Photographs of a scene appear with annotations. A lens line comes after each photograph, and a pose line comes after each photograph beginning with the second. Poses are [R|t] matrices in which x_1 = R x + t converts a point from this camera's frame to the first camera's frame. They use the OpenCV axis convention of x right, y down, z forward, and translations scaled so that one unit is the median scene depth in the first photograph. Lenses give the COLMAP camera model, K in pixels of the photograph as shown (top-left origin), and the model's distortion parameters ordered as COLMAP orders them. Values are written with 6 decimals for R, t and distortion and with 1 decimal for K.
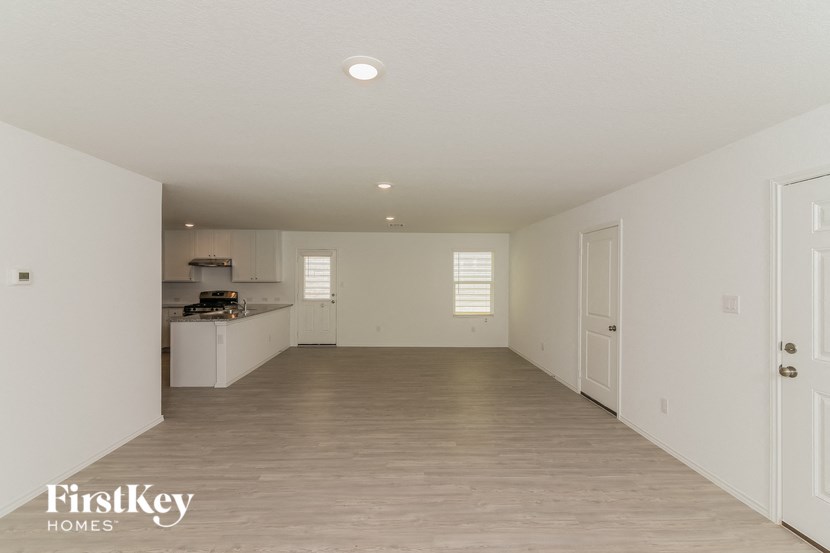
lens RADIAL K [[373.3, 0, 402.5], [0, 373.3, 277.0], [0, 0, 1]] dist [0.000510, 0.000081]
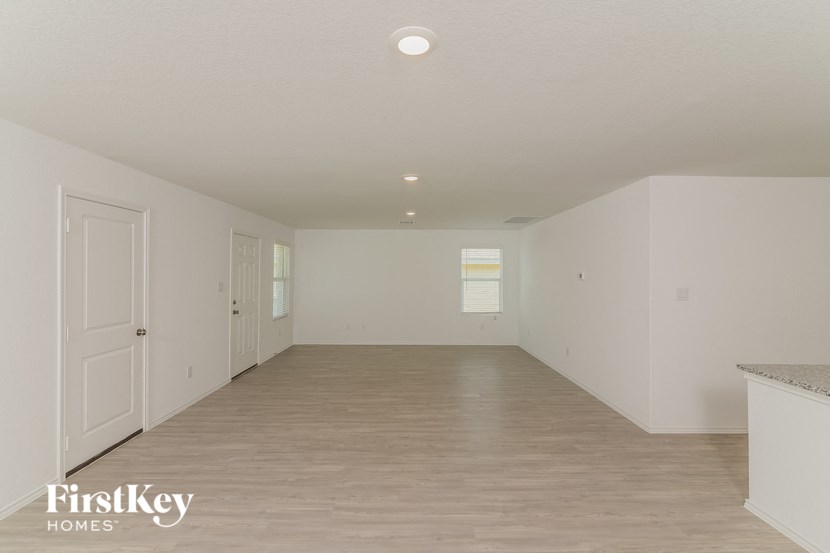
lens RADIAL K [[373.3, 0, 402.5], [0, 373.3, 277.0], [0, 0, 1]] dist [0.000510, 0.000081]
pose [[-0.999718, -0.012039, 0.020448, -0.050458], [-0.011843, 0.999883, 0.009694, -0.001829], [-0.020562, 0.009450, -0.999744, 2.084195]]
